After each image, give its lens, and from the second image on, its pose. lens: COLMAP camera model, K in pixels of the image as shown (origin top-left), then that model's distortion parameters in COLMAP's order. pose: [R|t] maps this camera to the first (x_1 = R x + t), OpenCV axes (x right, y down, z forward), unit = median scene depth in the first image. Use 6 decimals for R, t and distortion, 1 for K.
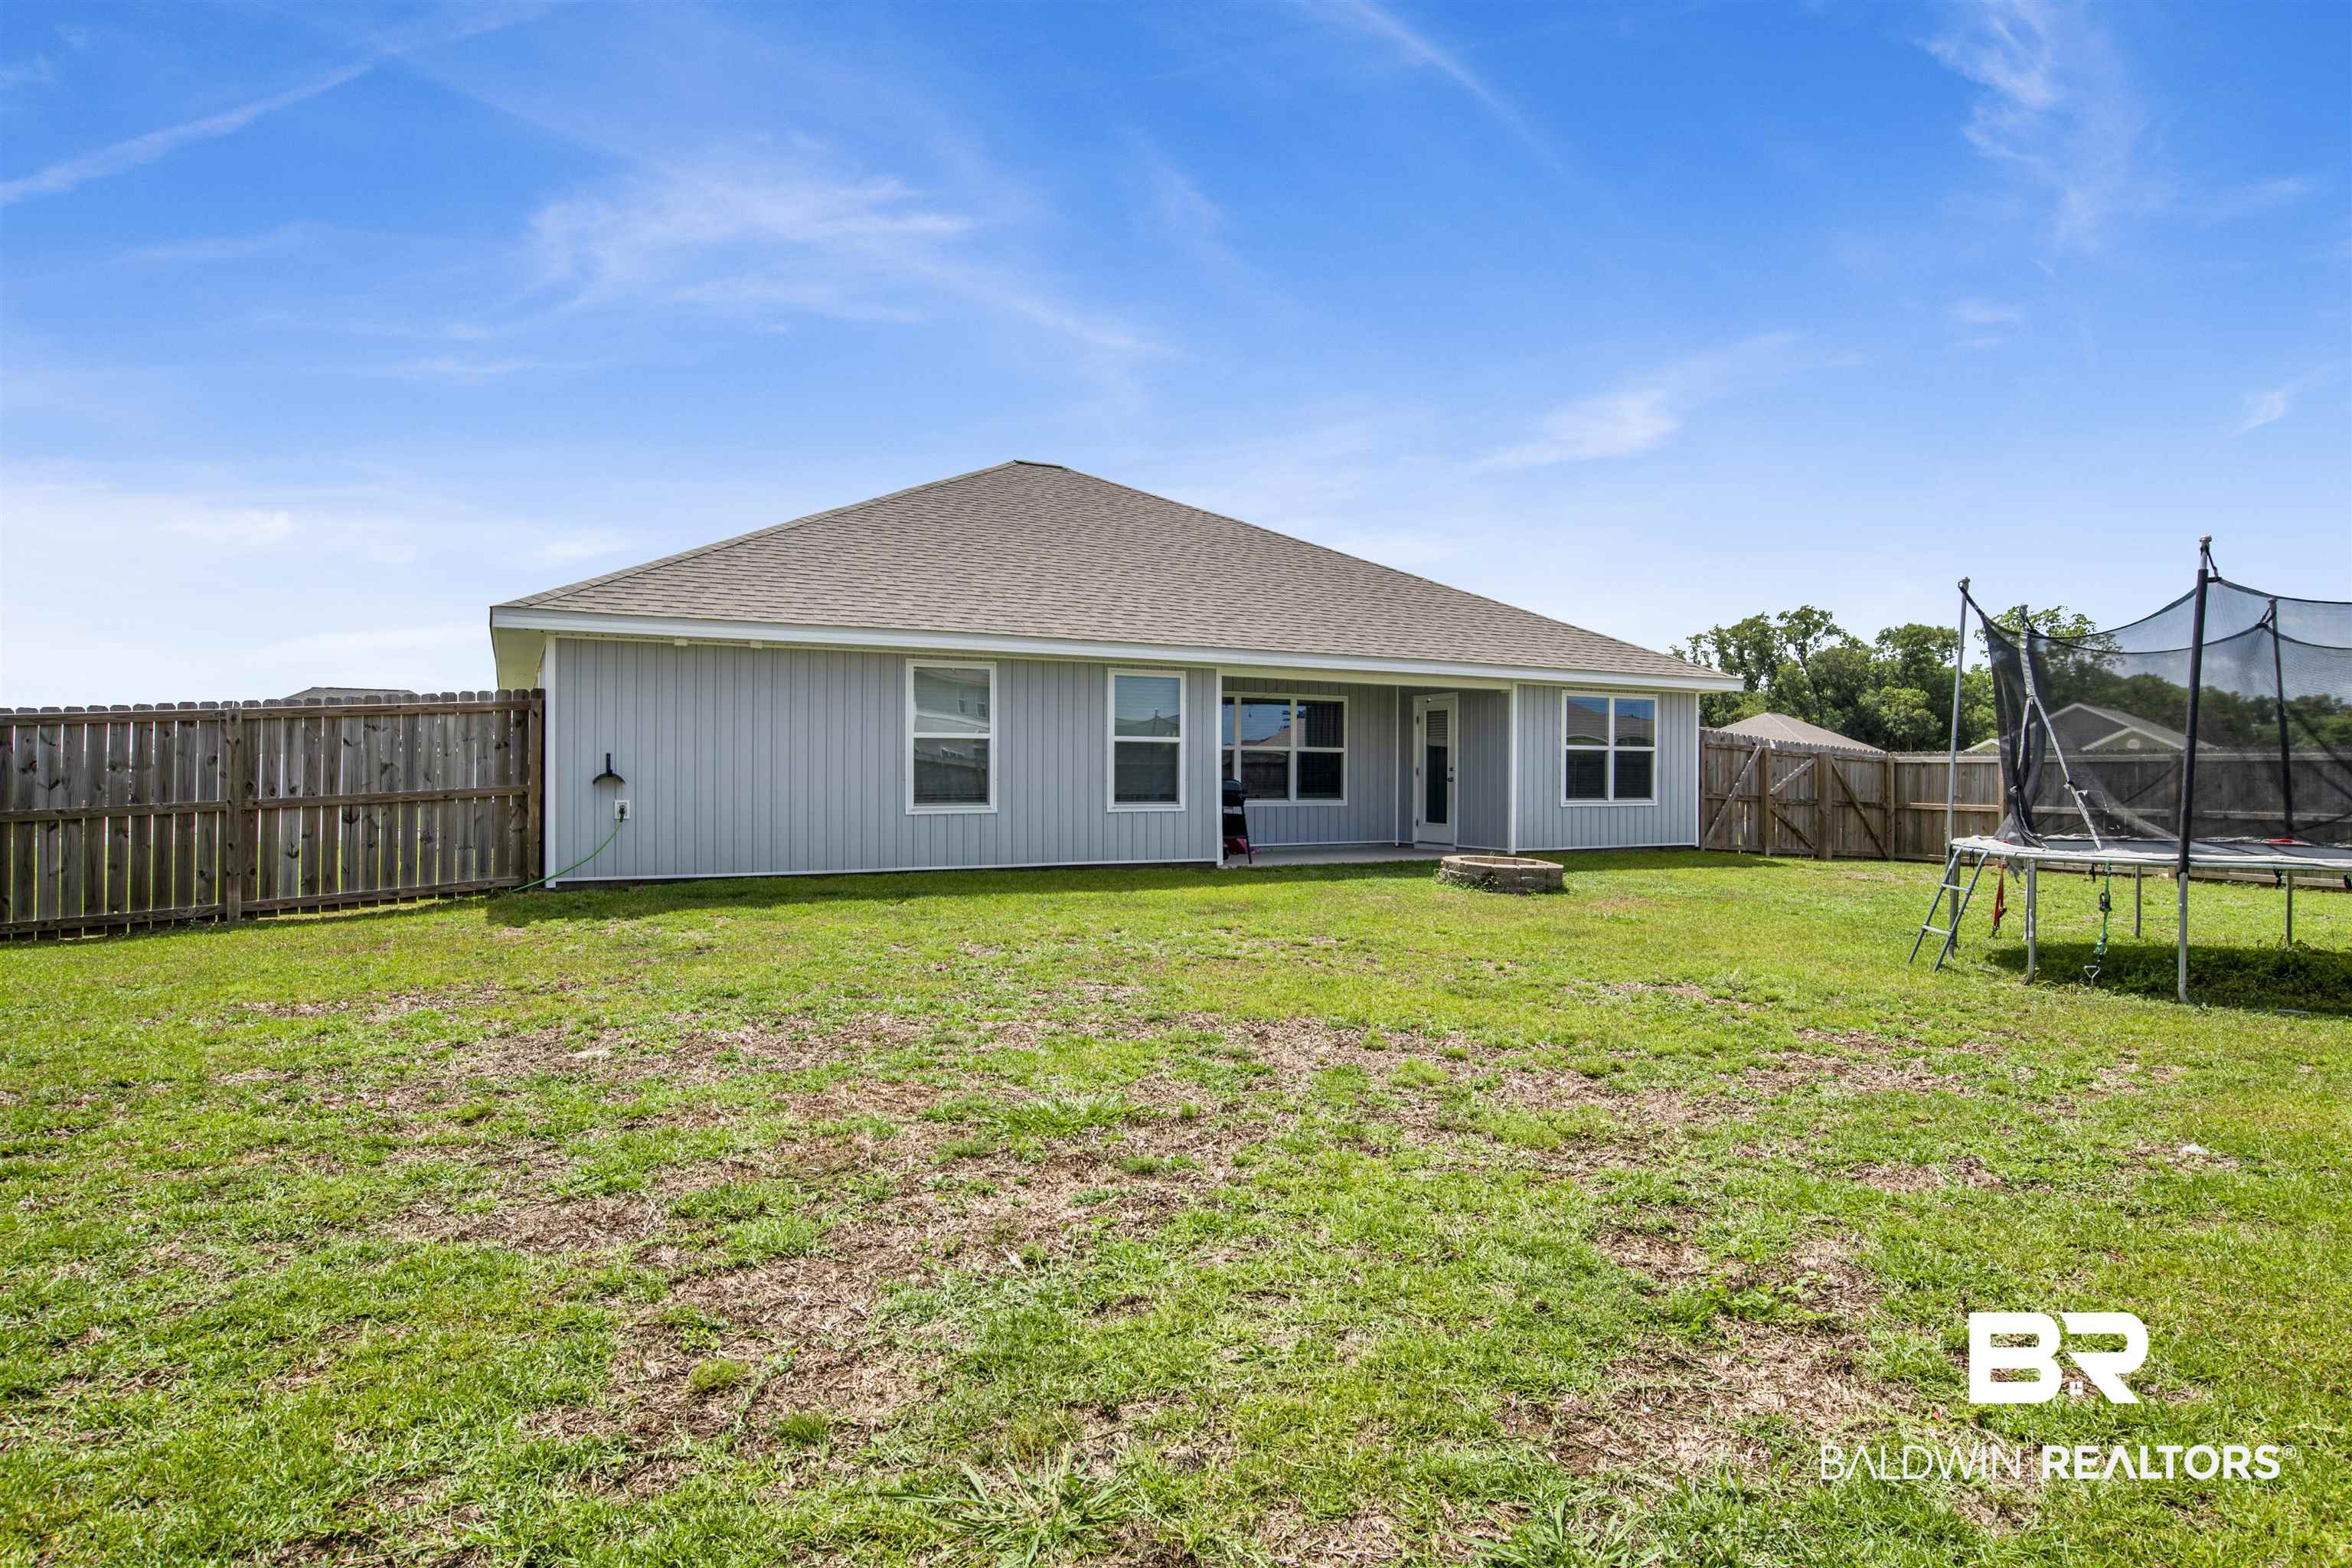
lens RADIAL K [[1272.0, 0, 1184.9], [0, 1272.0, 778.5], [0, 0, 1]] dist [-0.030511, 0.001745]
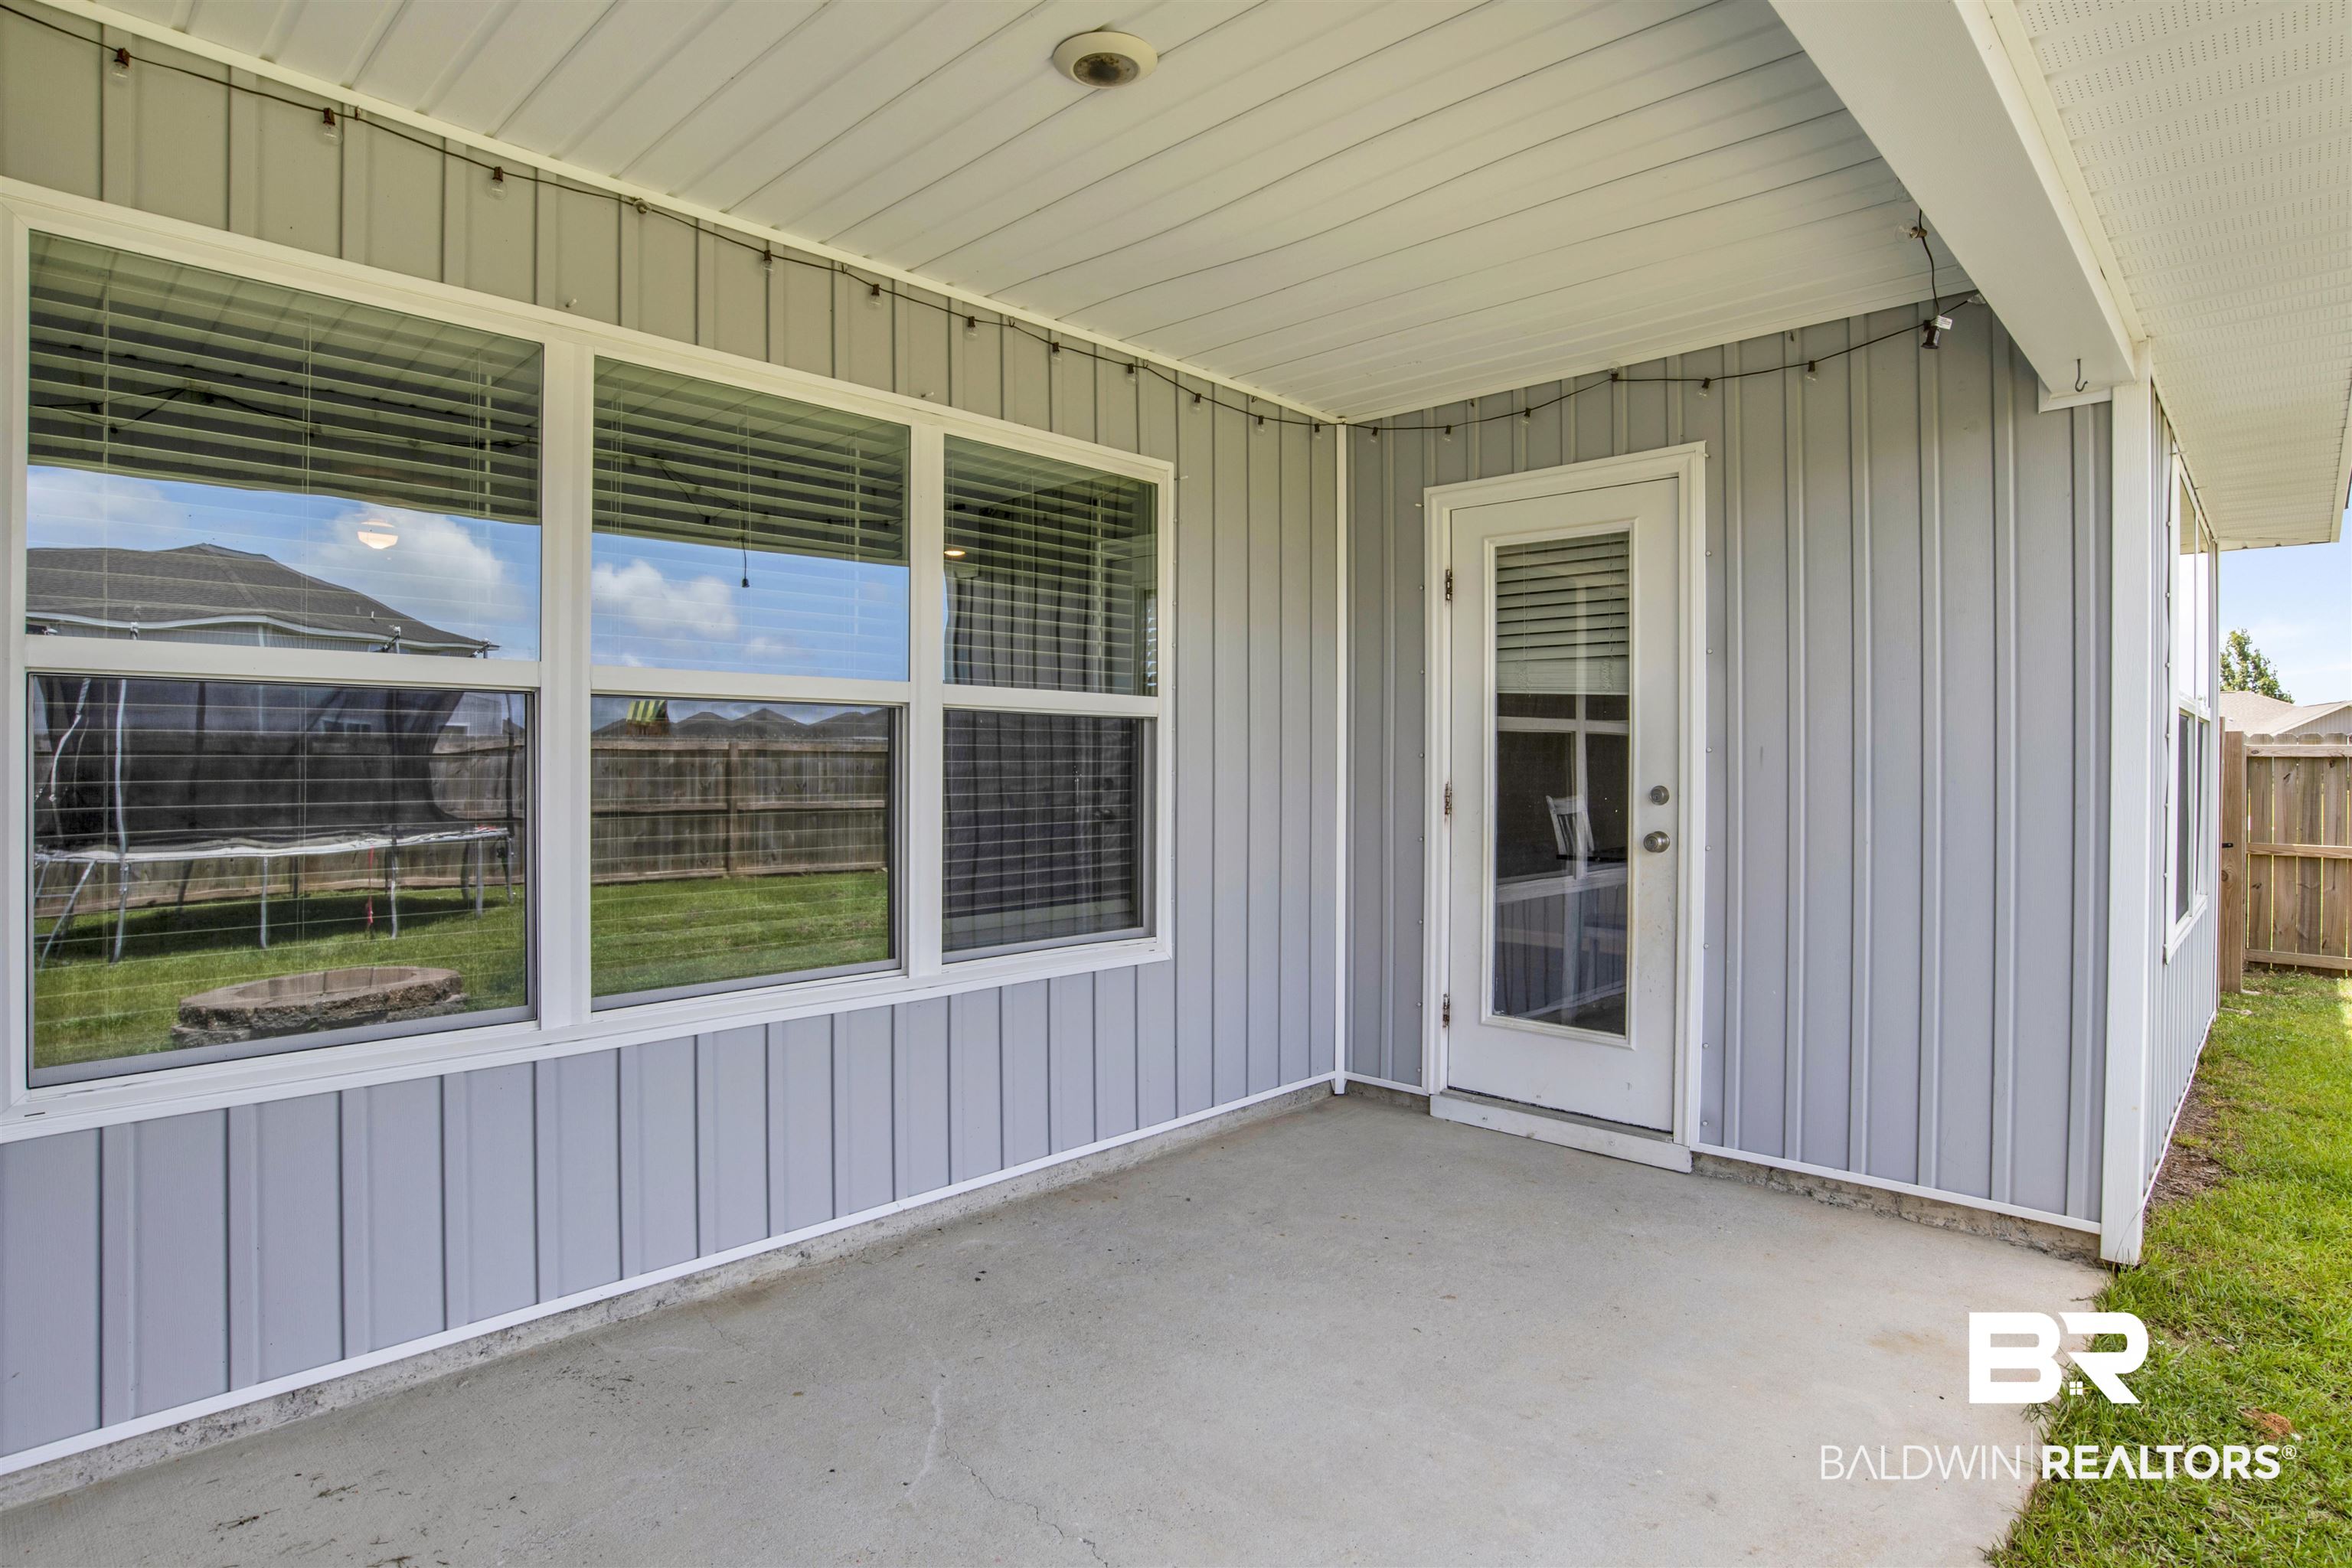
lens RADIAL K [[1224.3, 0, 1217.9], [0, 1224.3, 774.4], [0, 0, 1]] dist [-0.032607, 0.003240]
pose [[0.941691, -0.007514, 0.336395, 0.064921], [0.004647, 0.999946, 0.009328, -0.013060], [-0.336447, -0.007221, 0.941675, 0.812152]]
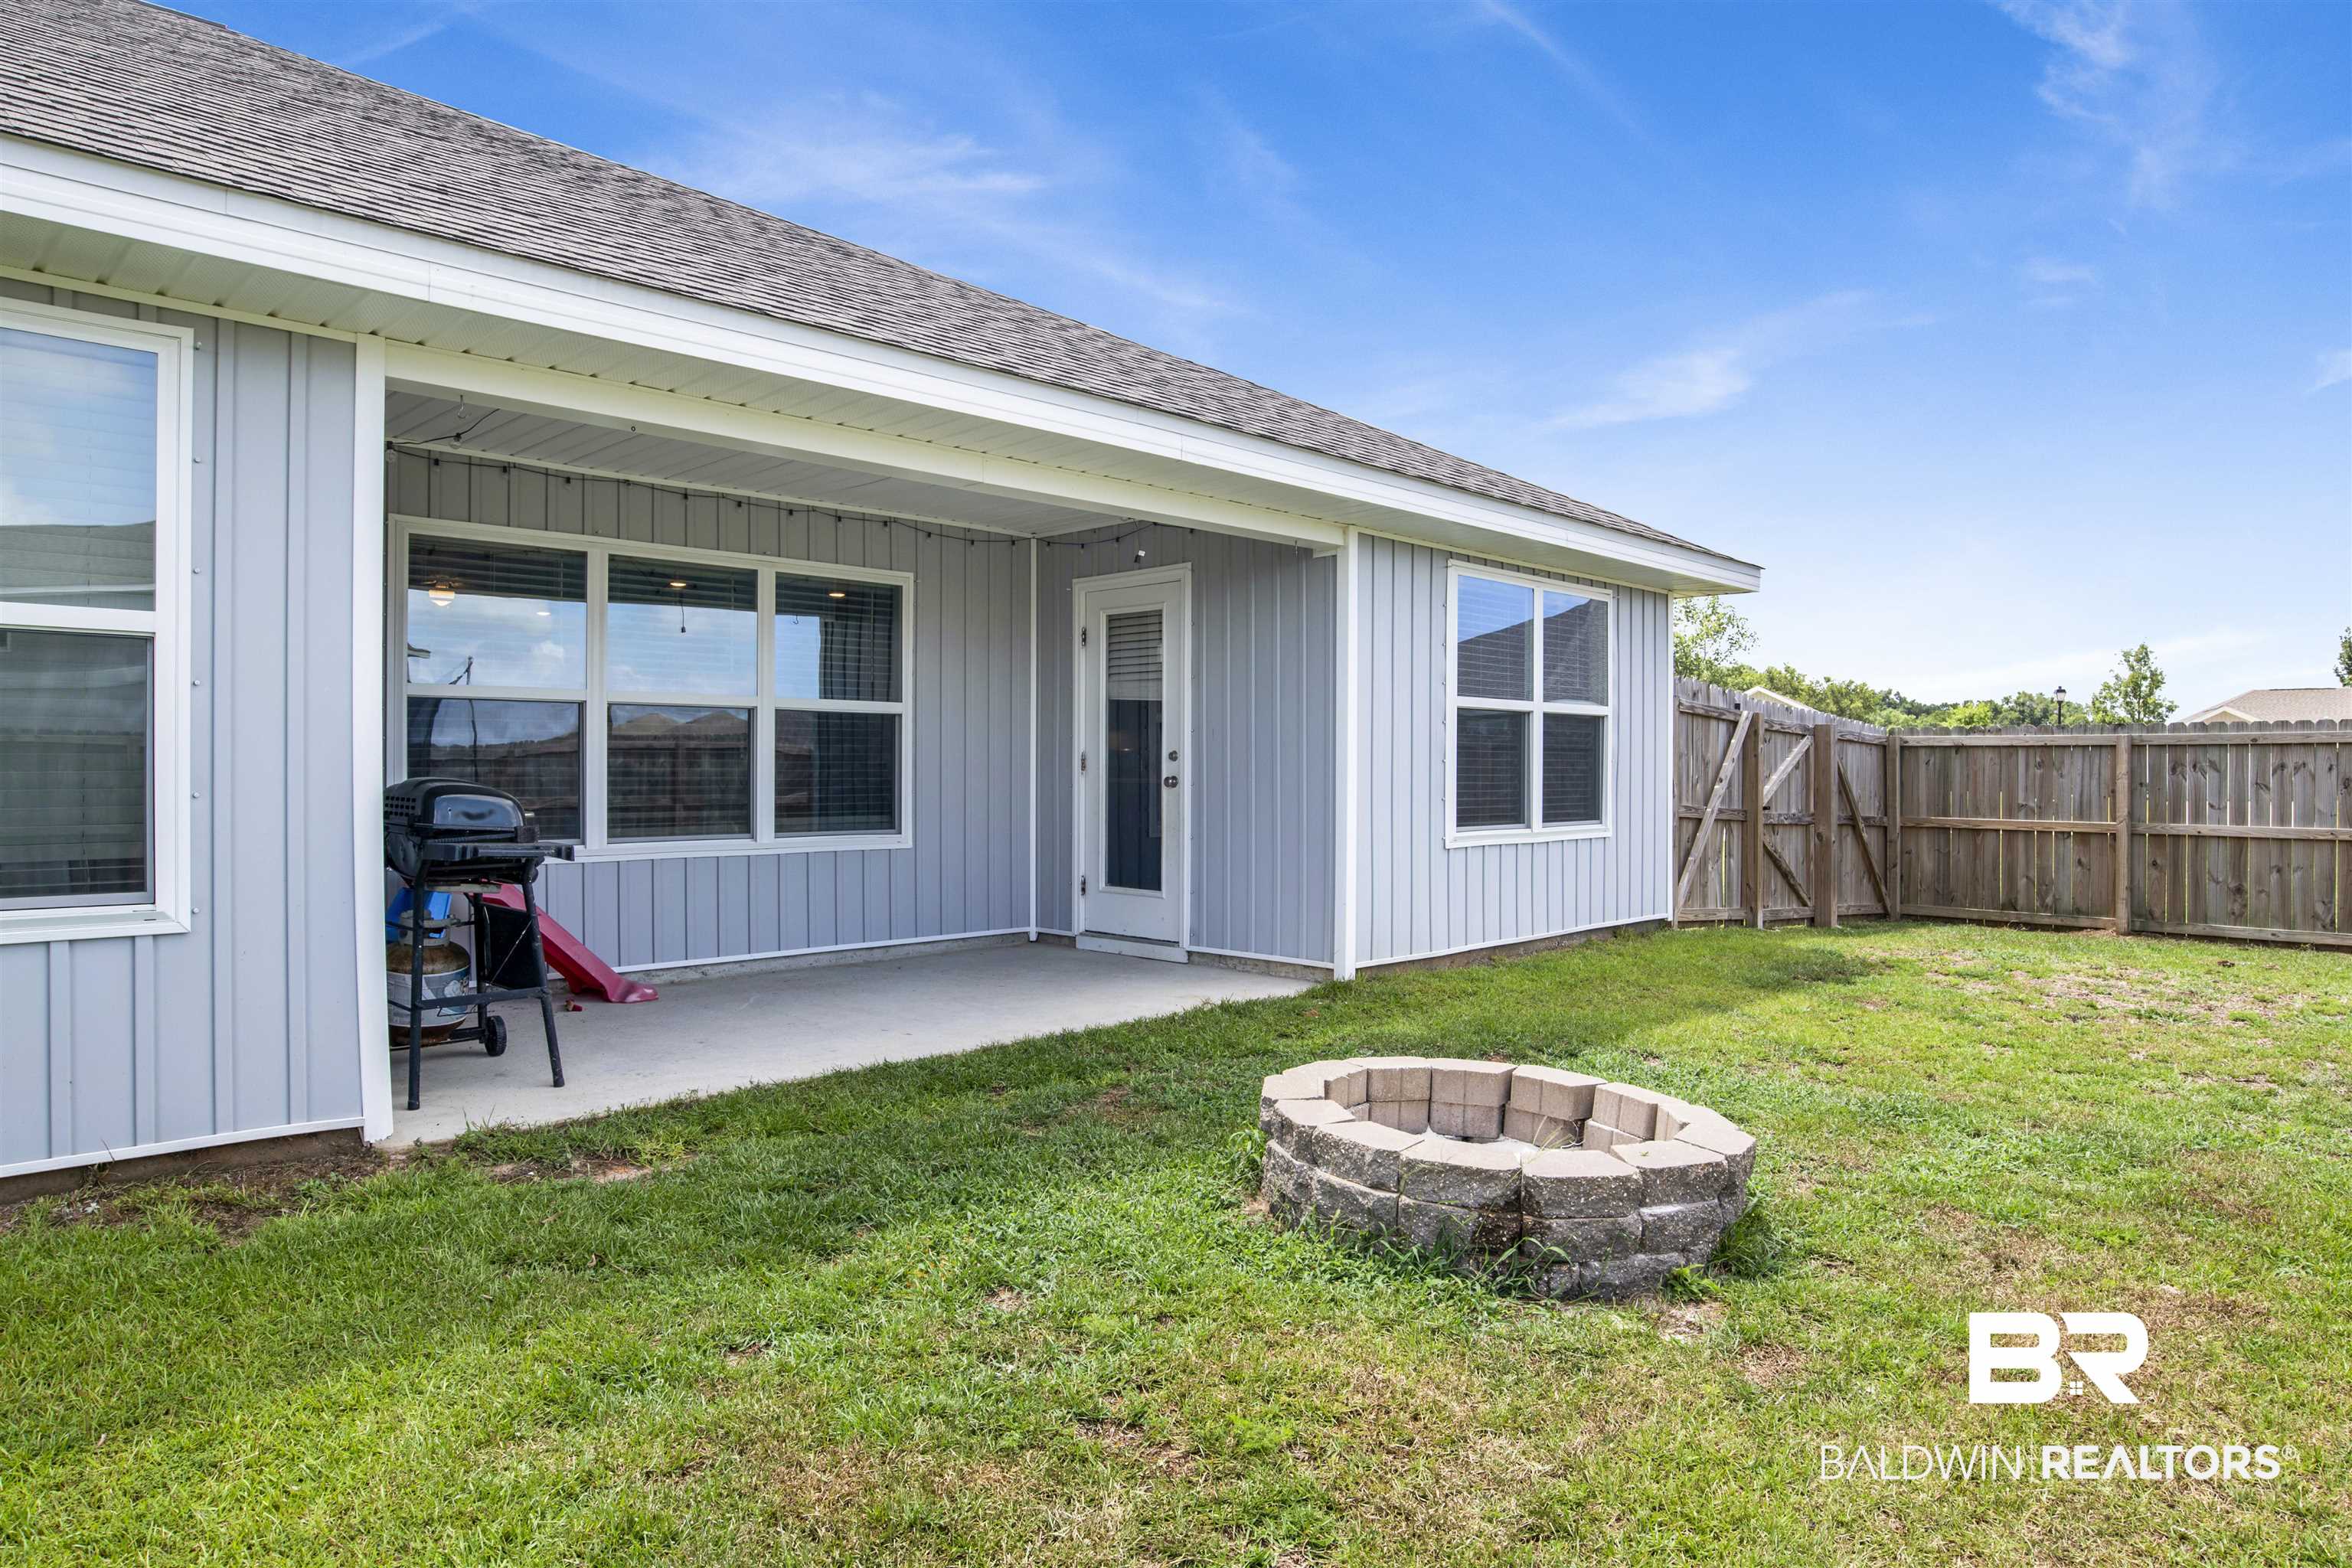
lens RADIAL K [[1435.5, 0, 1181.3], [0, 1435.5, 783.7], [0, 0, 1]] dist [-0.007334, -0.001004]
pose [[0.956878, -0.006246, 0.290424, 0.079029], [0.004075, 0.999959, 0.008079, -0.002200], [-0.290463, -0.006547, 0.956864, 0.554588]]
